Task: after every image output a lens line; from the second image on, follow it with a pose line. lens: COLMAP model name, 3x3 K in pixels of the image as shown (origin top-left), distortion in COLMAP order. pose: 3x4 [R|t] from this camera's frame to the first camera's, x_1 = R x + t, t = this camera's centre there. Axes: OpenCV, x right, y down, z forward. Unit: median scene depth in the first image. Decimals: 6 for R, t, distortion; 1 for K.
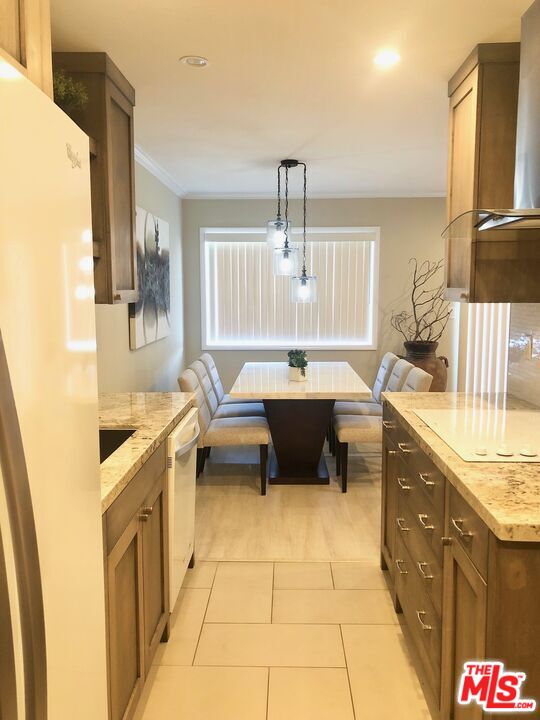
lens RADIAL K [[593.4, 0, 275.4], [0, 593.4, 359.4], [0, 0, 1]] dist [0.054847, -0.033384]
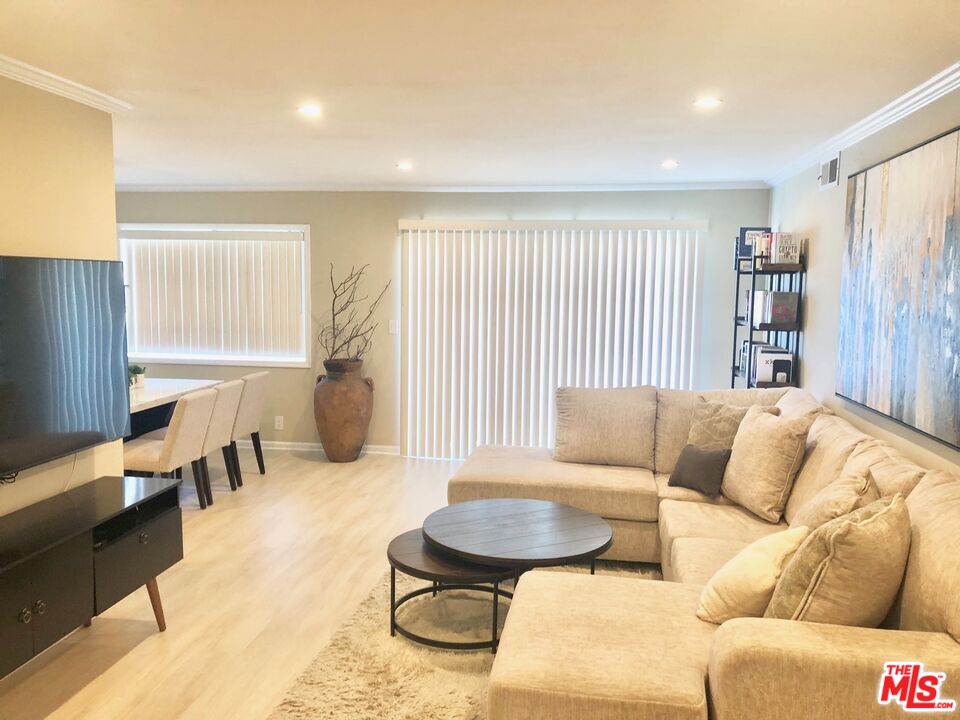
lens RADIAL K [[791.2, 0, 480.6], [0, 791.2, 348.4], [0, 0, 1]] dist [0.054847, -0.033384]
pose [[0.991866, 0.026910, -0.124406, 0.568077], [-0.030944, 0.999052, -0.030608, -0.016757], [0.123464, 0.034209, 0.991759, -0.103225]]
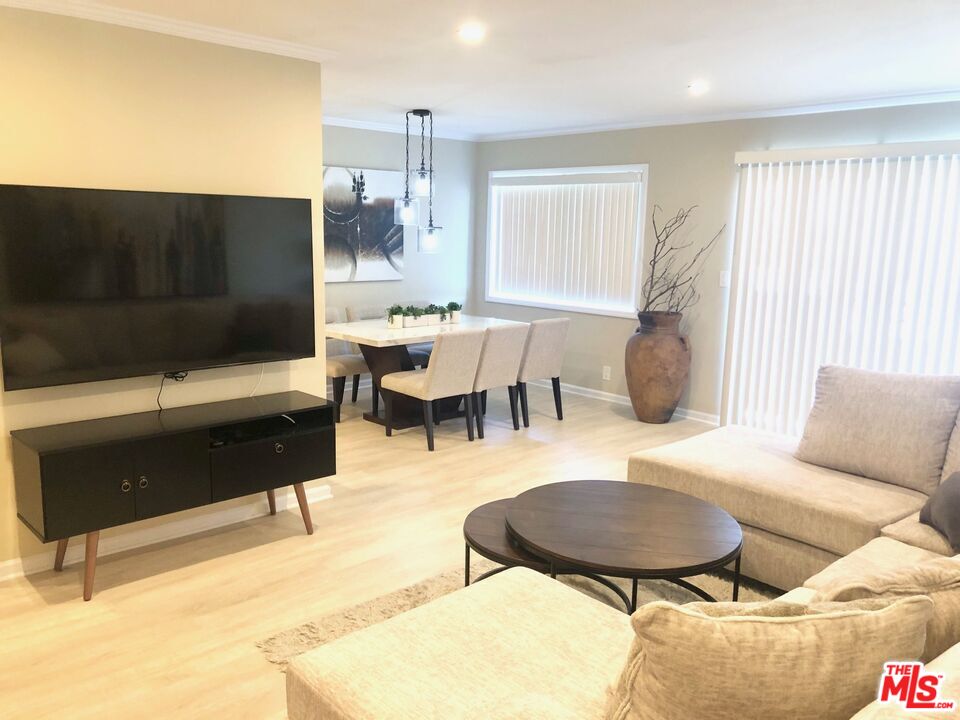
lens RADIAL K [[791.2, 0, 481.4], [0, 791.2, 362.1], [0, 0, 1]] dist [0.054847, -0.033384]
pose [[0.698668, 0.142021, -0.701208, 0.802317], [-0.108942, 0.989789, 0.091923, -0.034595], [0.707103, 0.012168, 0.707006, 0.094140]]
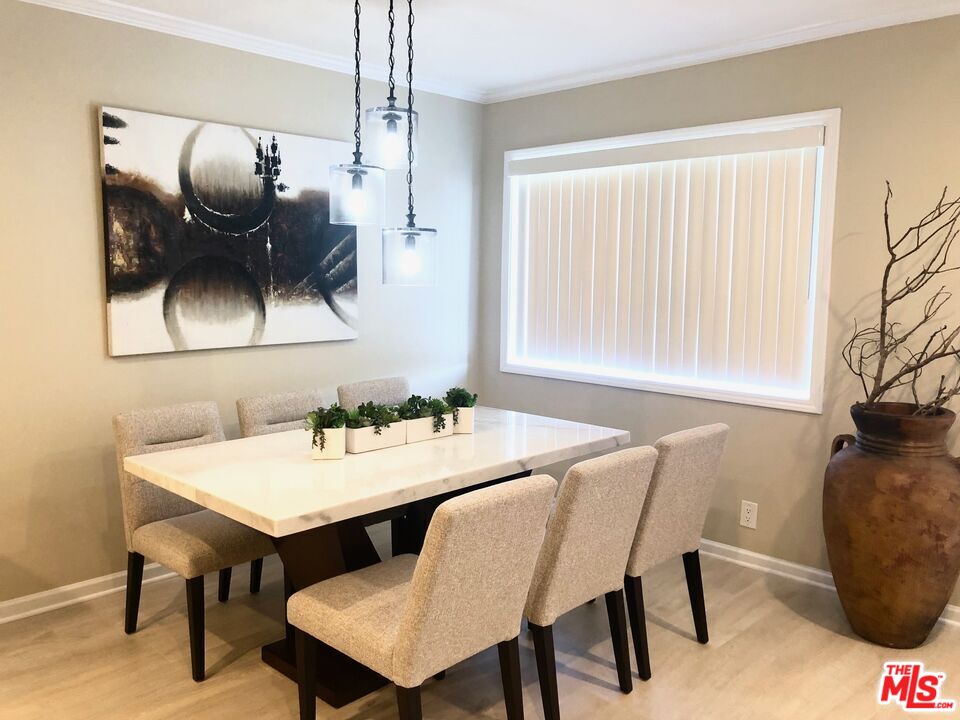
lens RADIAL K [[791.2, 0, 485.7], [0, 791.2, 351.6], [0, 0, 1]] dist [0.054847, -0.033384]
pose [[0.732533, 0.082661, -0.675695, 0.378775], [-0.096261, 0.995204, 0.017389, -0.046706], [0.673891, 0.052305, 0.736977, 0.449942]]
